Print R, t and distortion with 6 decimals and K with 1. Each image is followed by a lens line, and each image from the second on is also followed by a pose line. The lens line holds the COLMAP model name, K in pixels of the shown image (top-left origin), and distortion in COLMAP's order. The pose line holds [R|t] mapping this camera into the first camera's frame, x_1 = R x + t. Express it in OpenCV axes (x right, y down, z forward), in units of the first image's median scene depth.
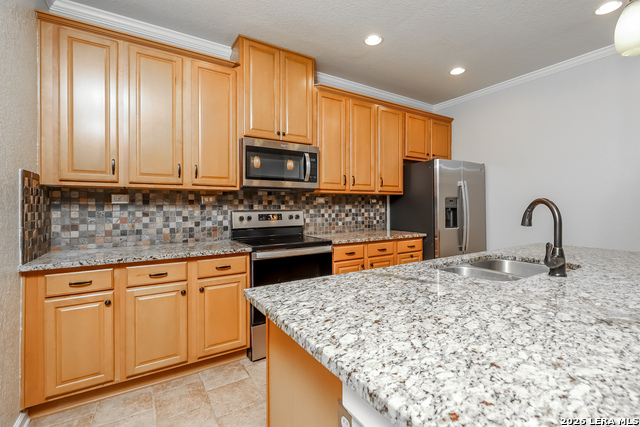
lens RADIAL K [[296.8, 0, 322.1], [0, 296.8, 209.3], [0, 0, 1]] dist [0.000707, 0.000135]
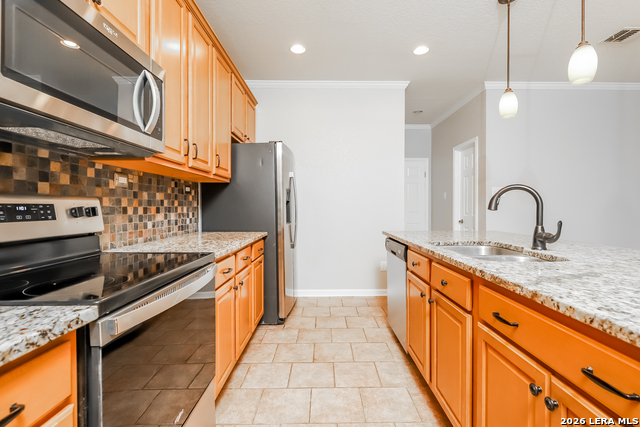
lens RADIAL K [[296.8, 0, 330.3], [0, 296.8, 210.9], [0, 0, 1]] dist [0.000707, 0.000135]
pose [[0.516916, -0.005335, 0.856020, -0.257448], [0.007605, 0.999970, 0.001640, 0.023885], [-0.856003, 0.005662, 0.516941, 0.438088]]
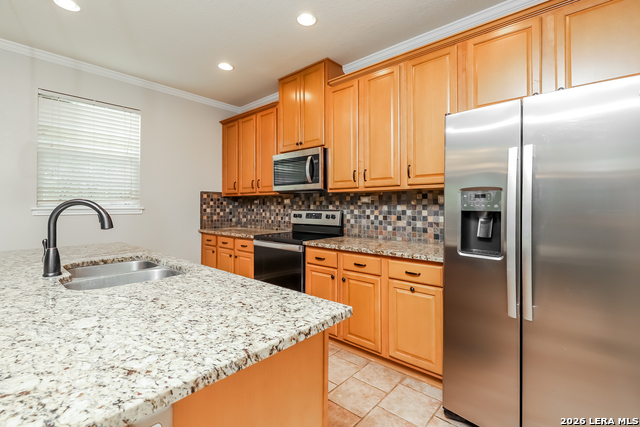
lens RADIAL K [[296.8, 0, 316.9], [0, 296.8, 202.5], [0, 0, 1]] dist [0.000707, 0.000135]
pose [[0.251662, -0.008974, -0.967773, 0.825612], [-0.011809, 0.999854, -0.012342, -0.009696], [0.967743, 0.014534, 0.251520, 0.644627]]
